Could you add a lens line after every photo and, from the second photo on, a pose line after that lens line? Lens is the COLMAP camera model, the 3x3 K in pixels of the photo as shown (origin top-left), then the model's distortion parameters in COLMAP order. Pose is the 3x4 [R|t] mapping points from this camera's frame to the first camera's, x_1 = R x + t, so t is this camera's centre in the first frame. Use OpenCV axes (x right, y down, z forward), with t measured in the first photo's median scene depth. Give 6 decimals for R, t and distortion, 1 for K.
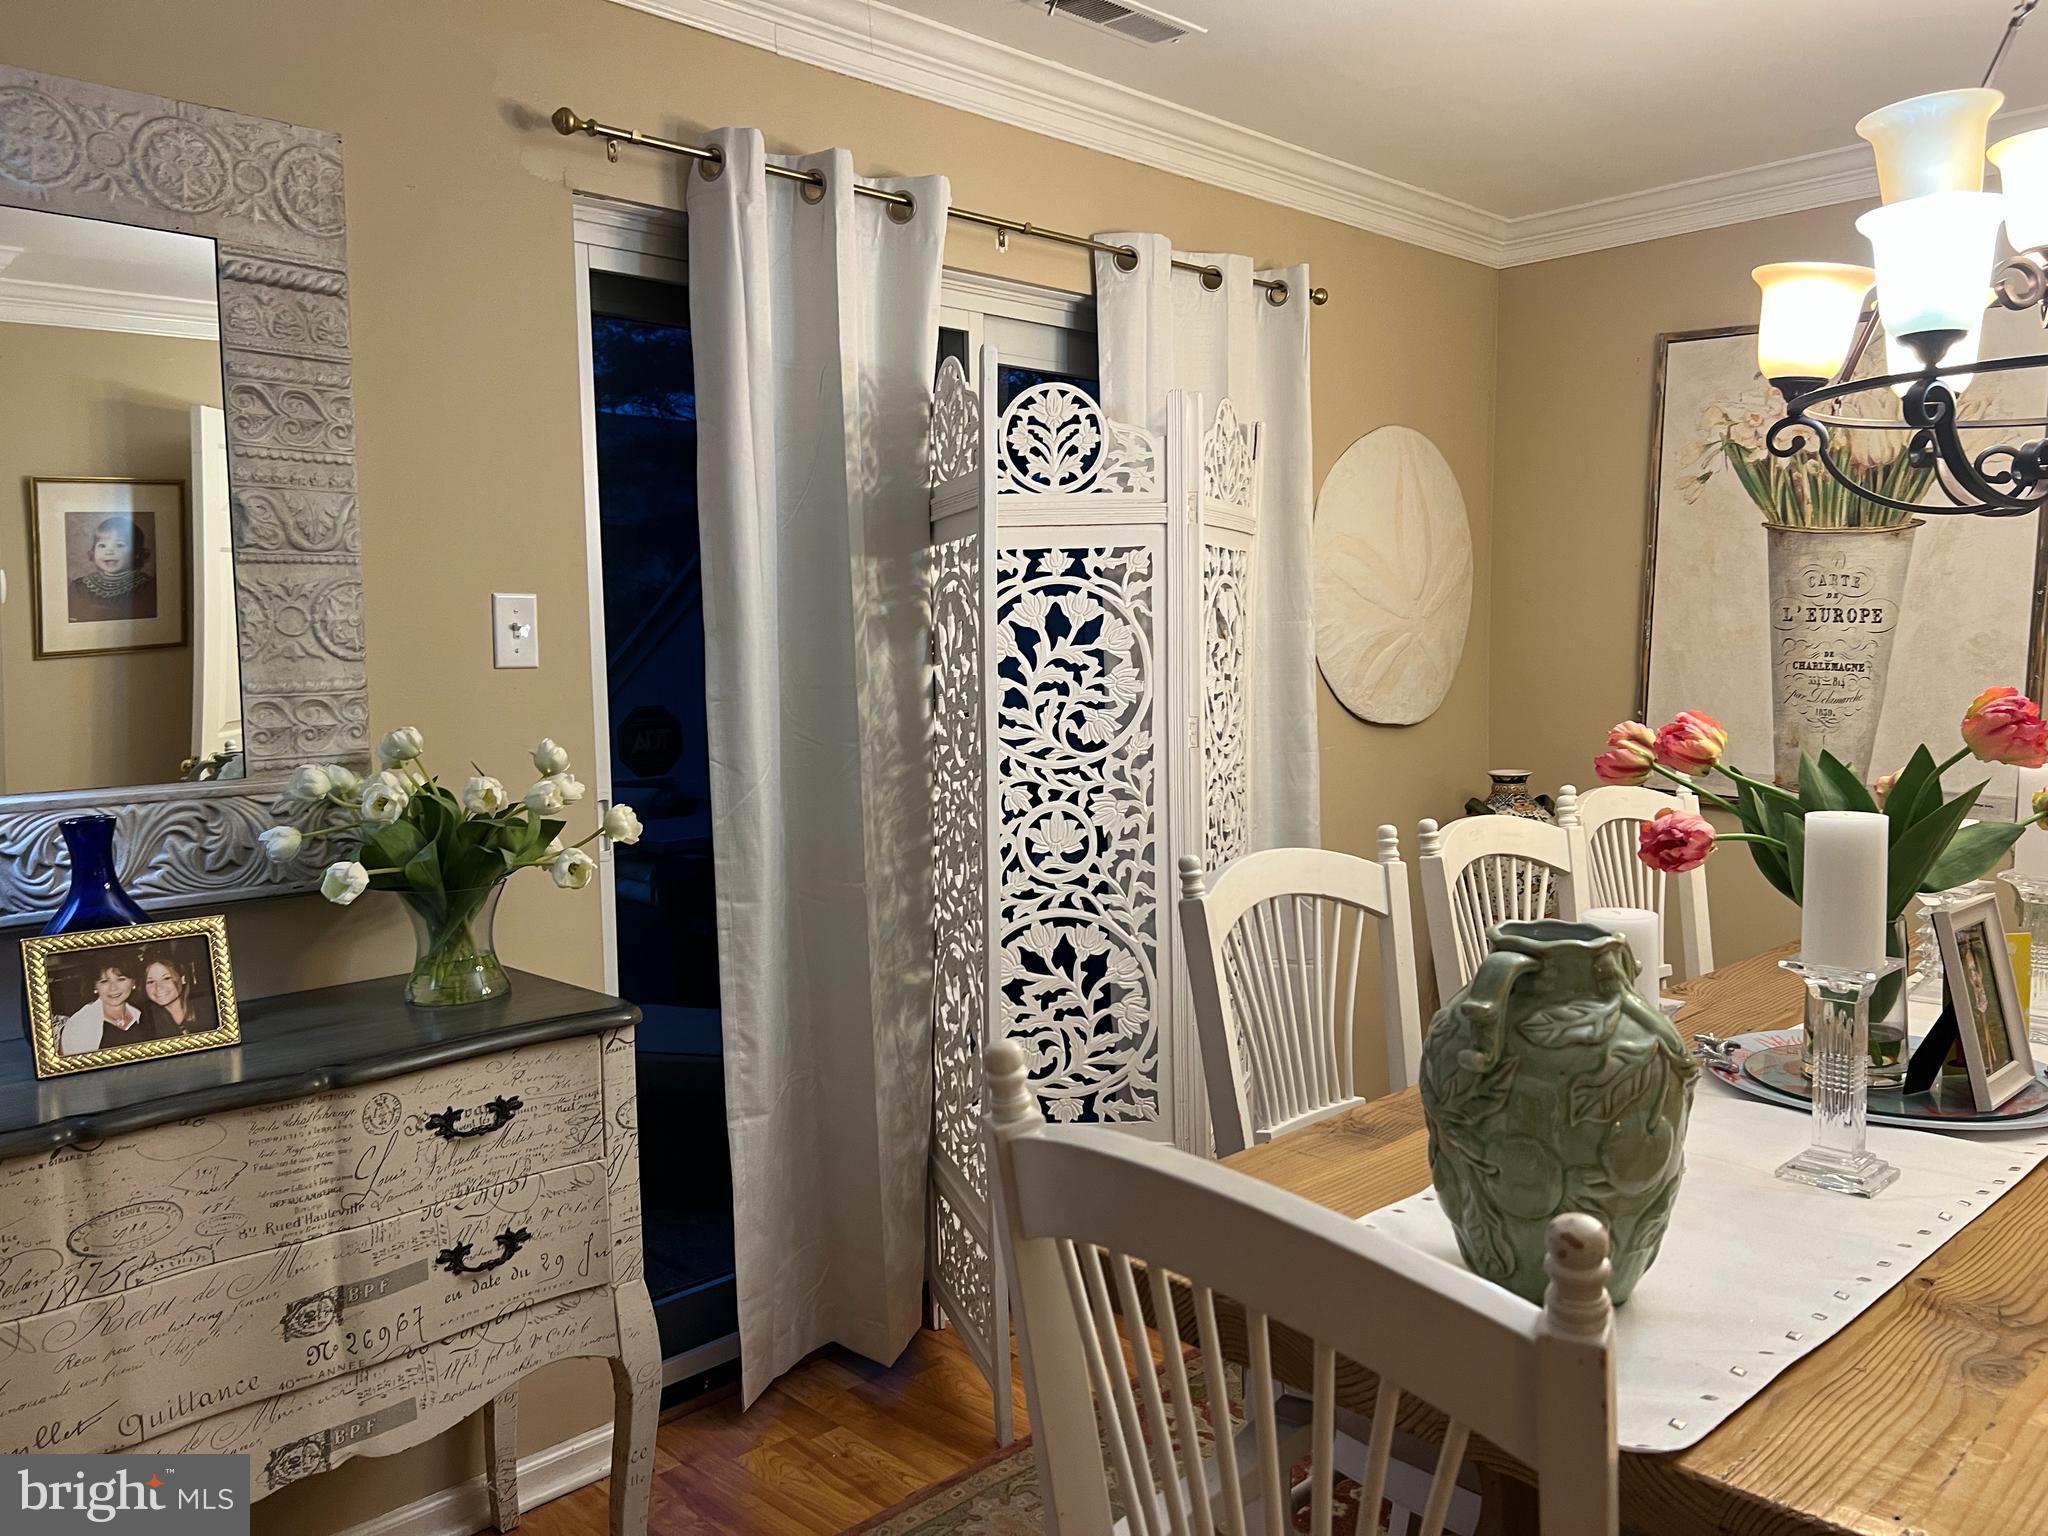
lens RADIAL K [[1534.5, 0, 1053.9], [0, 1534.5, 765.2], [0, 0, 1]] dist [0.069581, -0.083553]
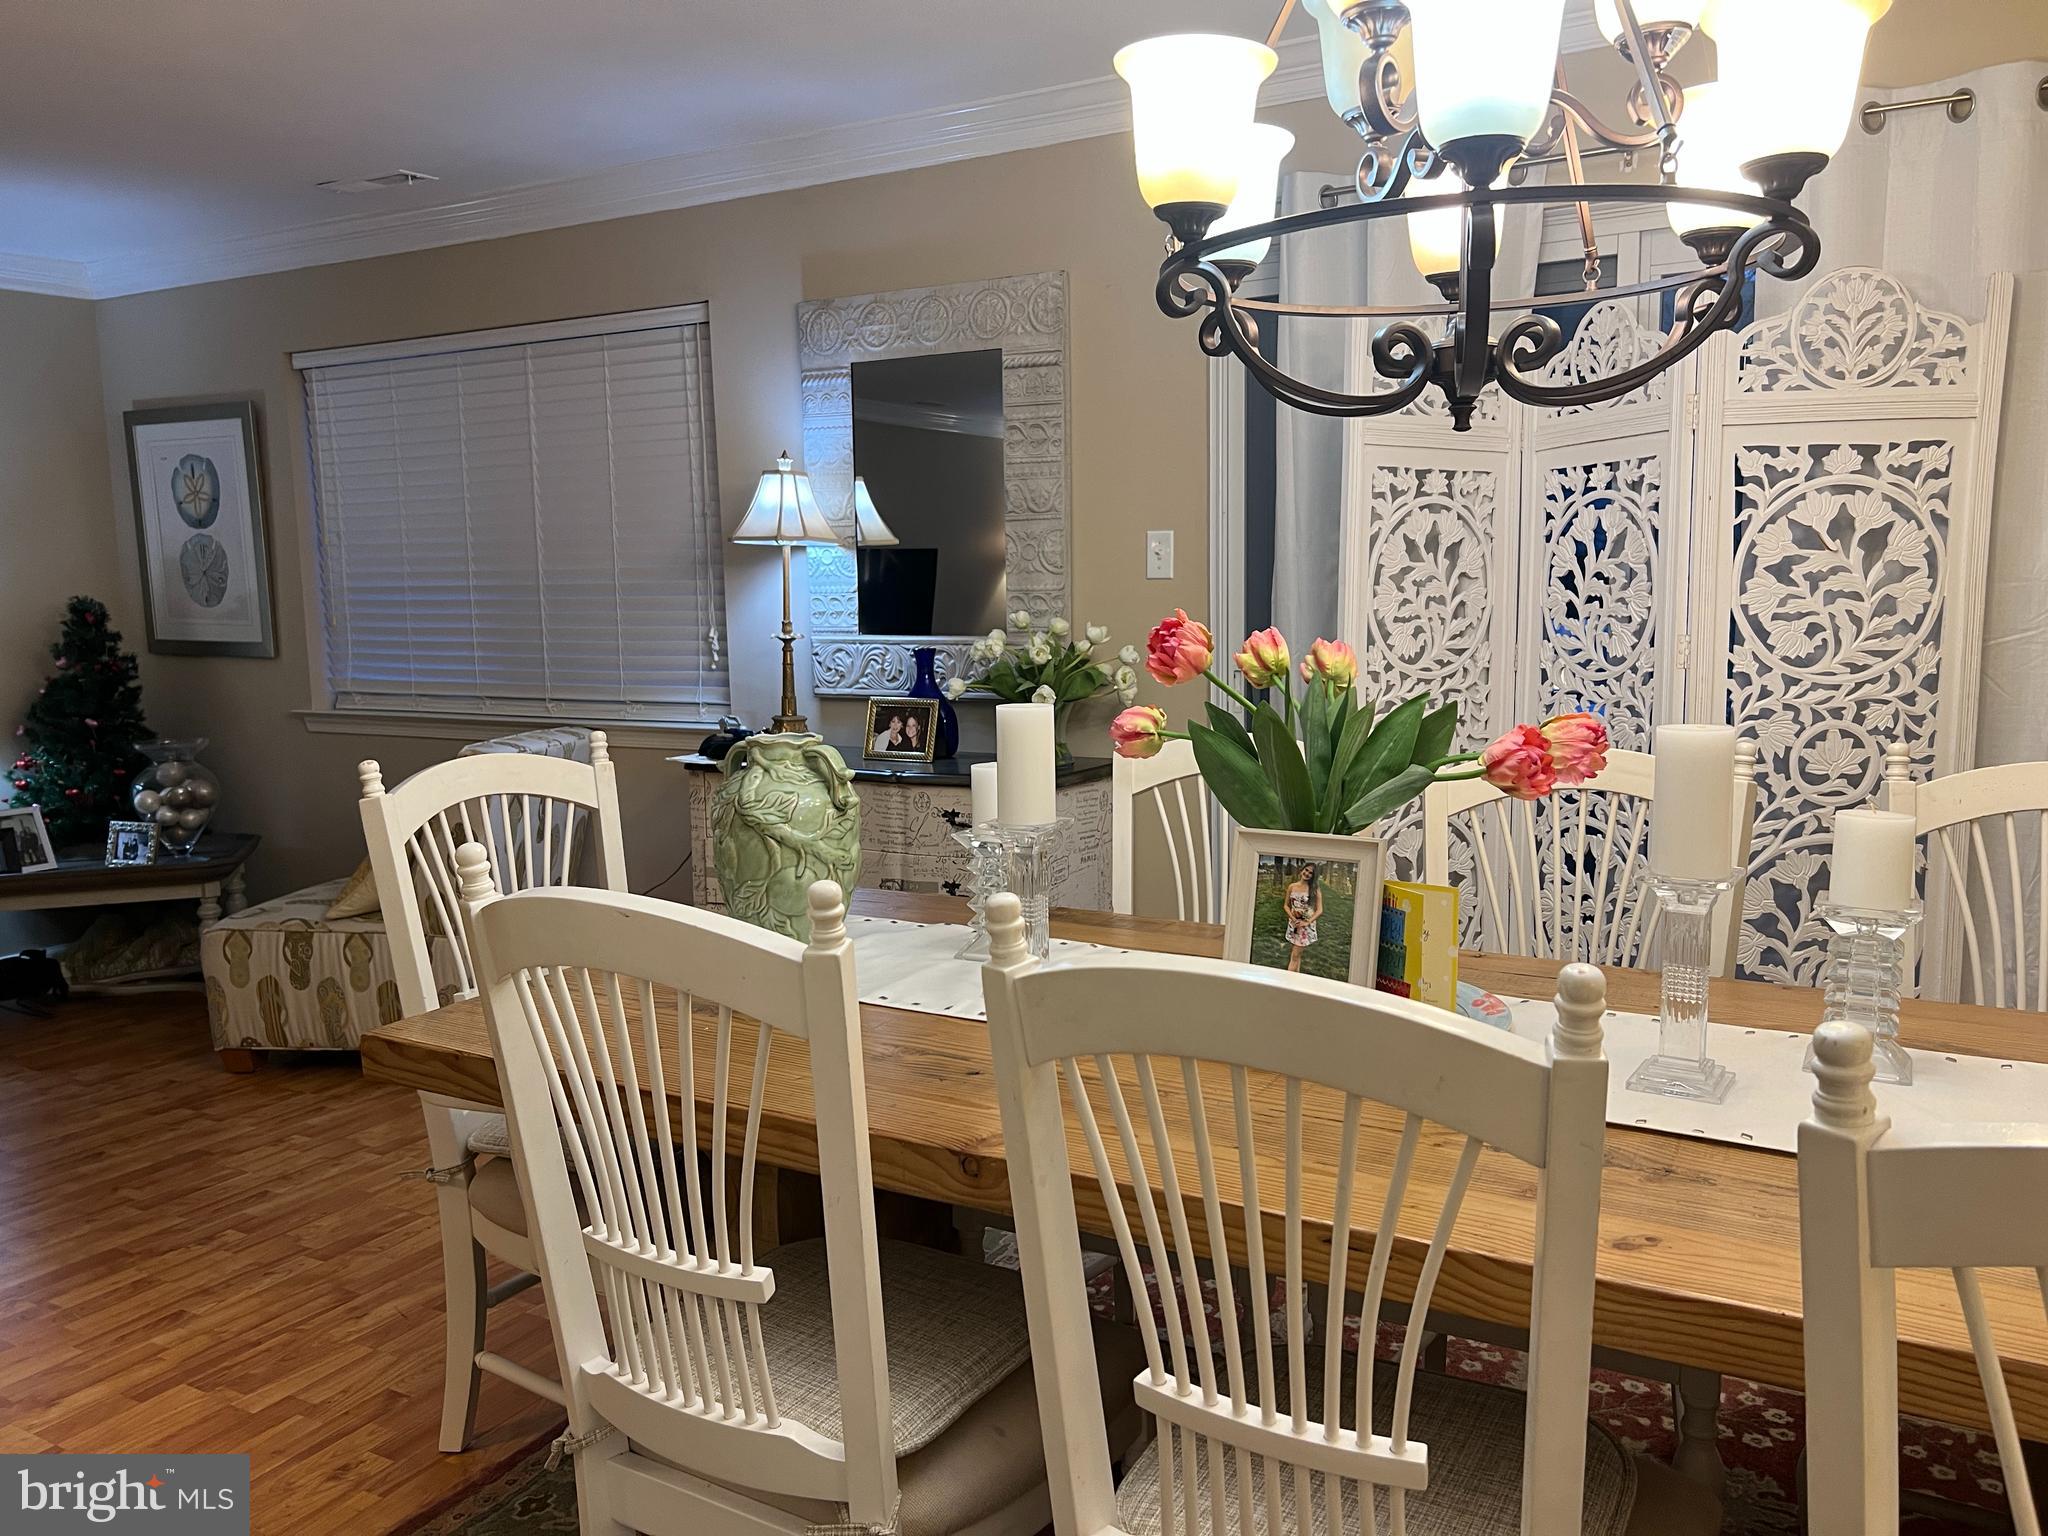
lens RADIAL K [[1534.5, 0, 1027.1], [0, 1534.5, 764.9], [0, 0, 1]] dist [0.069581, -0.083553]
pose [[0.277508, 0.122176, -0.952923, 0.898642], [-0.069184, 0.991847, 0.107019, -0.025885], [0.958229, 0.036228, 0.283698, 0.349471]]
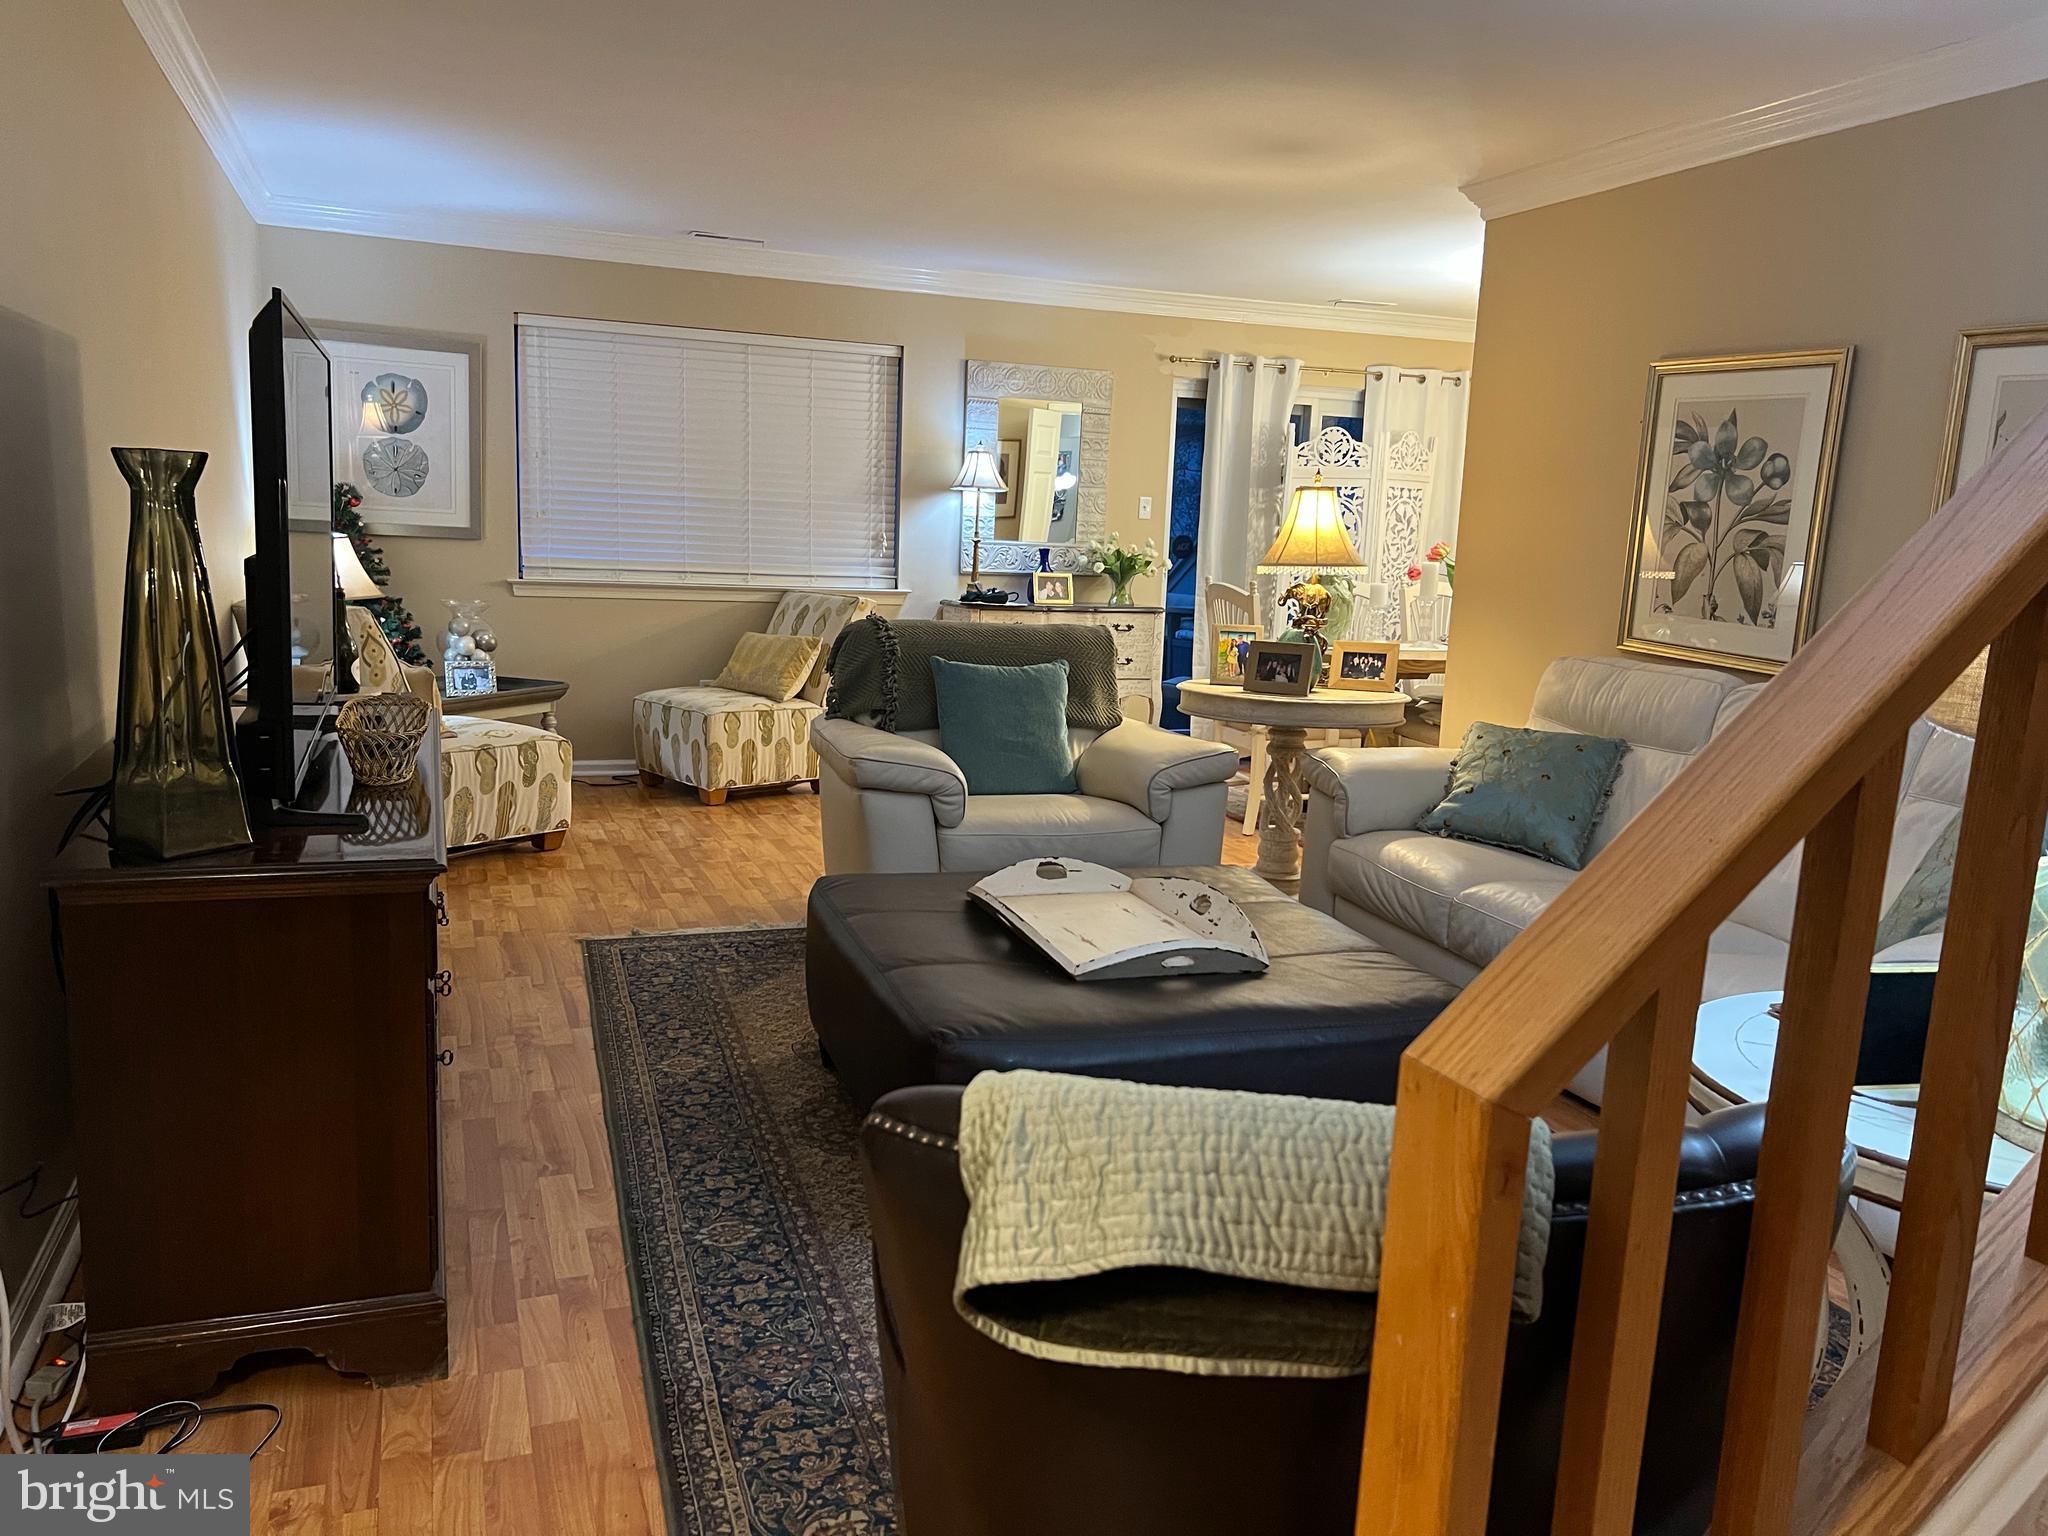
lens RADIAL K [[1534.5, 0, 1007.4], [0, 1534.5, 769.6], [0, 0, 1]] dist [0.069581, -0.083553]
pose [[0.909220, 0.112303, -0.400882, 0.646069], [-0.085577, 0.992782, 0.084024, 0.183262], [0.407424, -0.042090, 0.912268, -1.808344]]
